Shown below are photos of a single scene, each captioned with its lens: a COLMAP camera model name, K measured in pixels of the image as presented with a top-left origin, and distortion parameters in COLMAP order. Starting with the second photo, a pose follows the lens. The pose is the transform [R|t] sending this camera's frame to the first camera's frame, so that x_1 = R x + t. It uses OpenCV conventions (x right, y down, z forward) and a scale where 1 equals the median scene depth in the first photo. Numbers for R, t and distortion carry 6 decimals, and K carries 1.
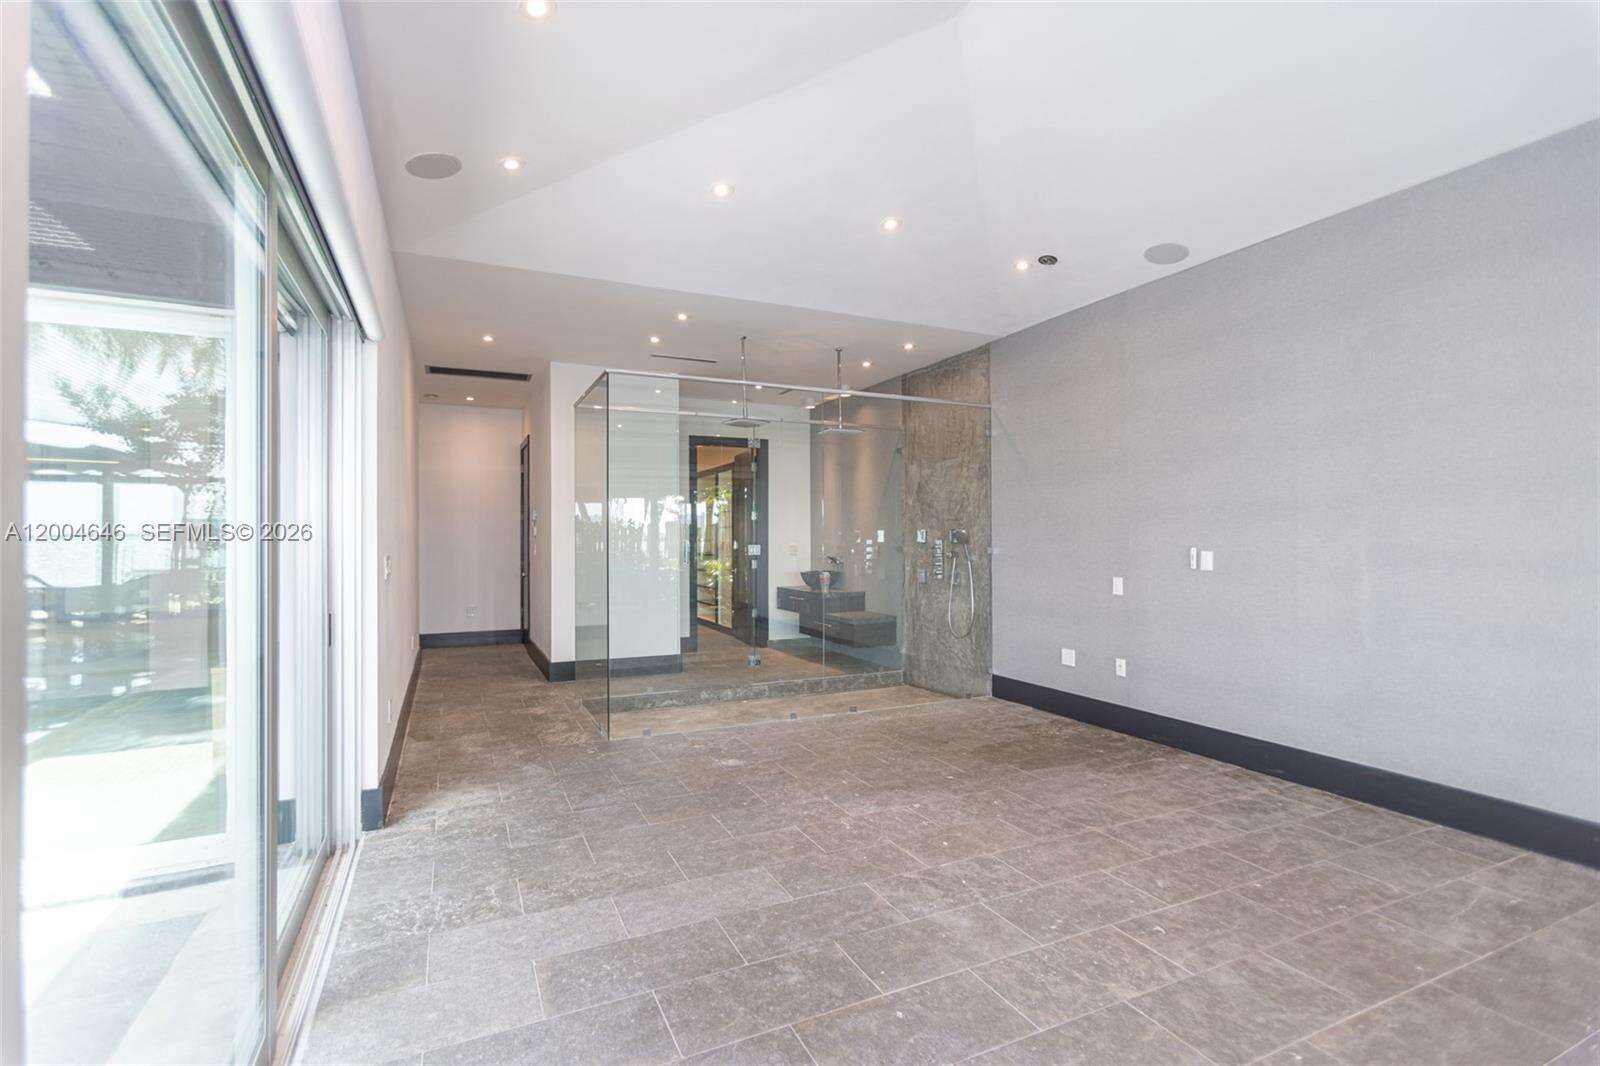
lens RADIAL K [[739.3, 0, 797.4], [0, 739.3, 531.0], [0, 0, 1]] dist [-0.009108, 0.001571]
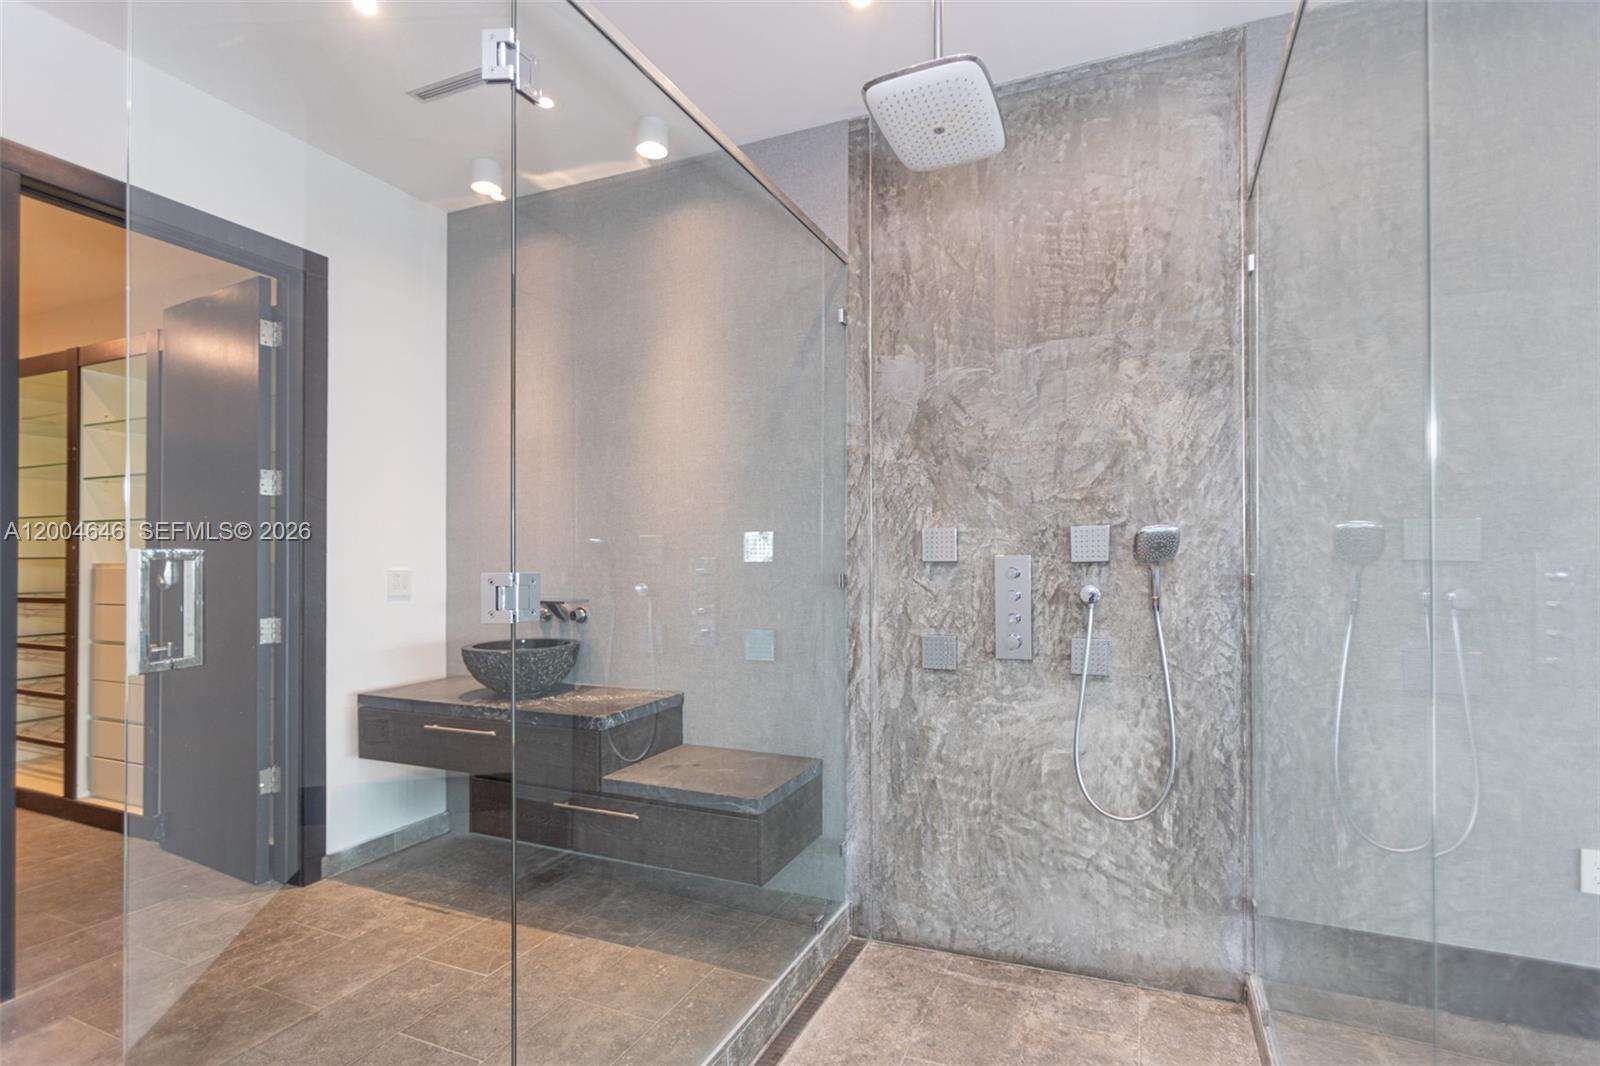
lens RADIAL K [[739.3, 0, 802.0], [0, 739.3, 545.5], [0, 0, 1]] dist [-0.009108, 0.001571]
pose [[0.737432, 0.007615, 0.675378, -0.133164], [-0.003512, 0.999966, -0.007440, 0.010097], [-0.675412, 0.003115, 0.737434, 0.756828]]
